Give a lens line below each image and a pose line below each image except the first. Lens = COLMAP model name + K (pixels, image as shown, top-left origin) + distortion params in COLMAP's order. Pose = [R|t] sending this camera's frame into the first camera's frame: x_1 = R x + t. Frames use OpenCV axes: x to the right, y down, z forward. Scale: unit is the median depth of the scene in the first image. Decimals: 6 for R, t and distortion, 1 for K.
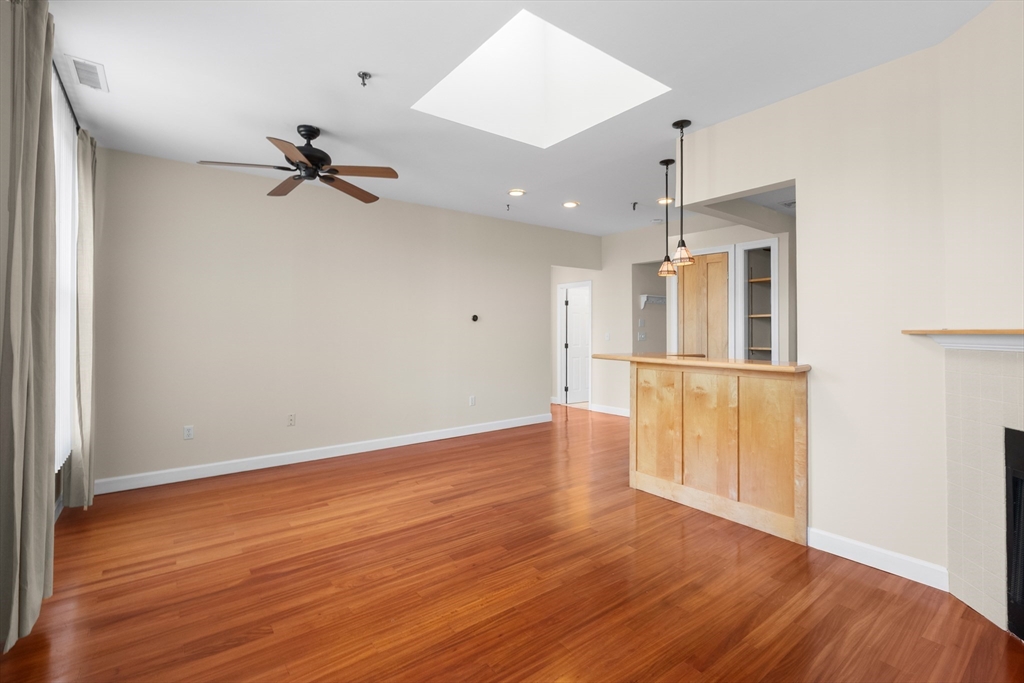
lens RADIAL K [[457.6, 0, 516.3], [0, 457.6, 331.4], [0, 0, 1]] dist [0.002365, 0.000037]
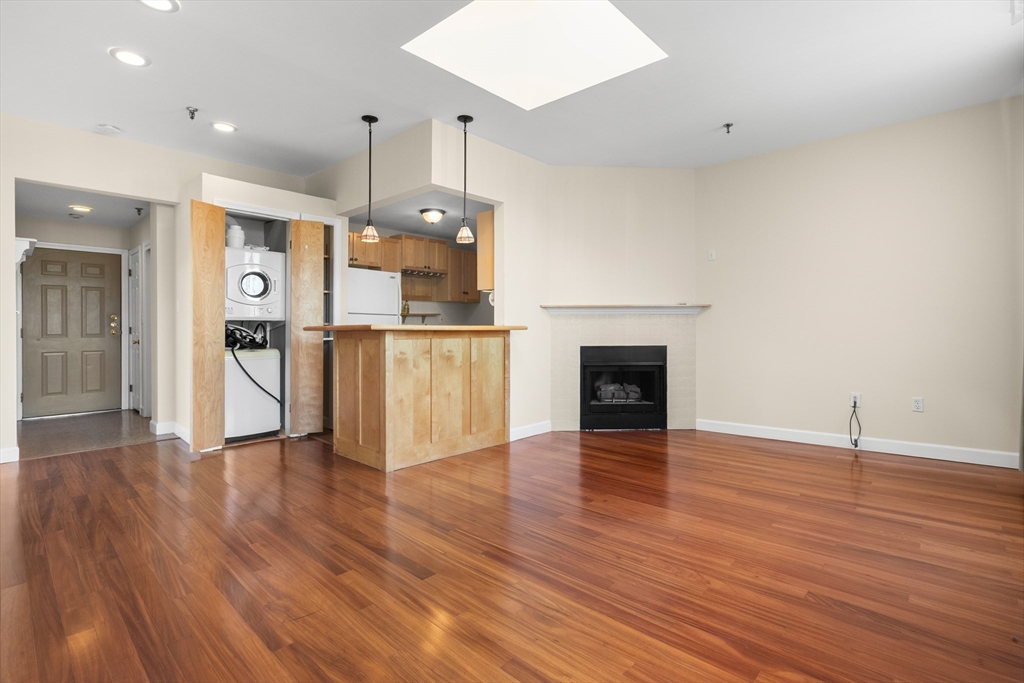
lens RADIAL K [[486.3, 0, 517.9], [0, 486.3, 334.2], [0, 0, 1]] dist [-0.001480, 0.000303]
pose [[-0.160949, -0.014042, 0.986863, -1.074084], [-0.001126, 0.999901, 0.014044, 0.082370], [-0.986962, 0.001149, -0.160948, 1.327213]]
